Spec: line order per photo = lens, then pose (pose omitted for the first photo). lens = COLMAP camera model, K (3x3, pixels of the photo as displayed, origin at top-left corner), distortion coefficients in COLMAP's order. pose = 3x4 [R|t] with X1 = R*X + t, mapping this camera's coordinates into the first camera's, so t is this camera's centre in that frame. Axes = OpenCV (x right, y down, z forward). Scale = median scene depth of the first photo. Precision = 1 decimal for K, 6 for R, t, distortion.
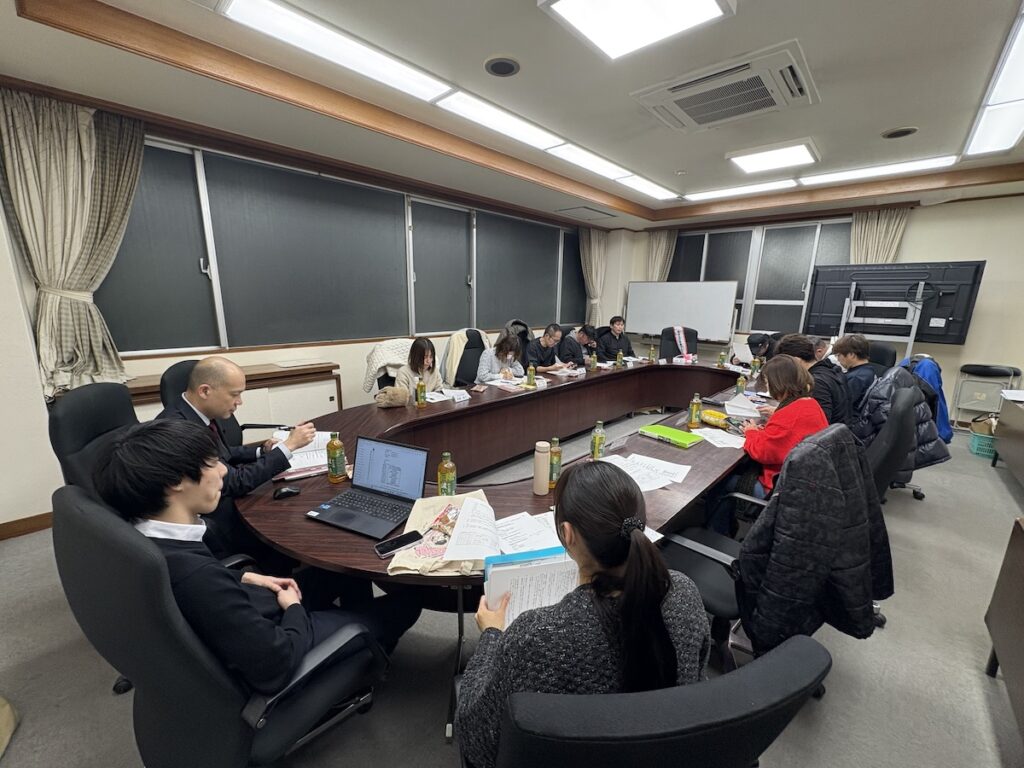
lens RADIAL K [[408.7, 0, 512.0], [0, 408.7, 384.0], [0, 0, 1]] dist [0.000495, -0.000030]
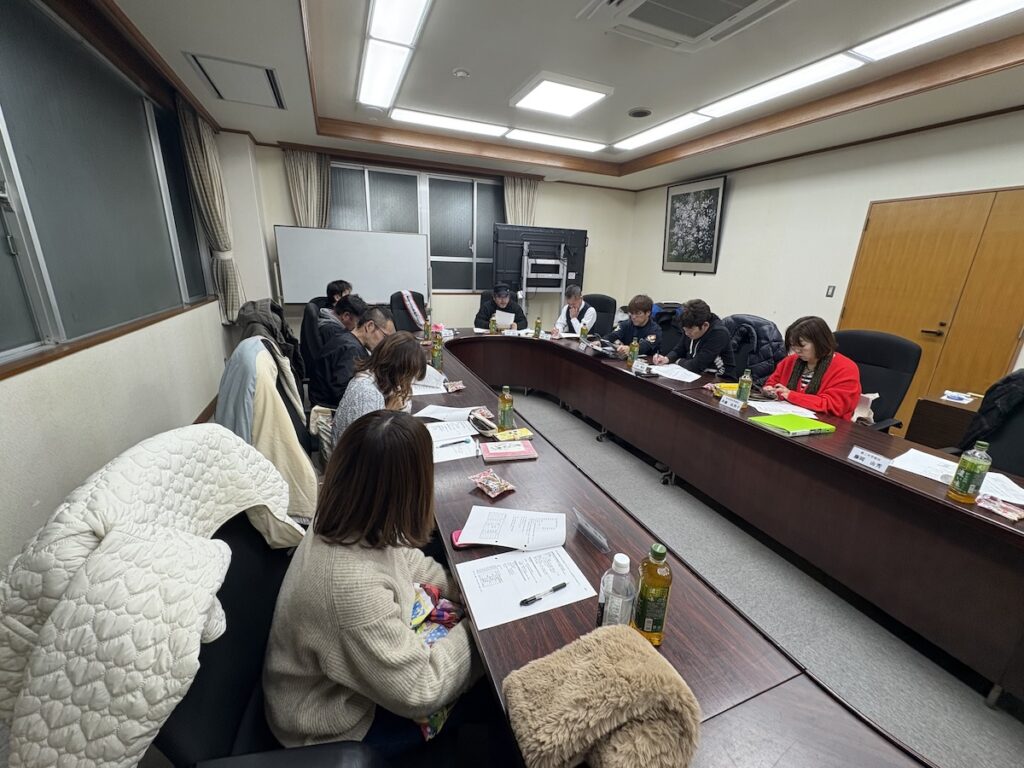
lens RADIAL K [[408.7, 0, 512.0], [0, 408.7, 384.0], [0, 0, 1]] dist [0.000495, -0.000030]
pose [[0.414062, -0.262965, 0.871437, -0.282202], [0.169159, 0.962914, 0.210193, -0.116004], [-0.894392, 0.060378, 0.443190, 0.566305]]
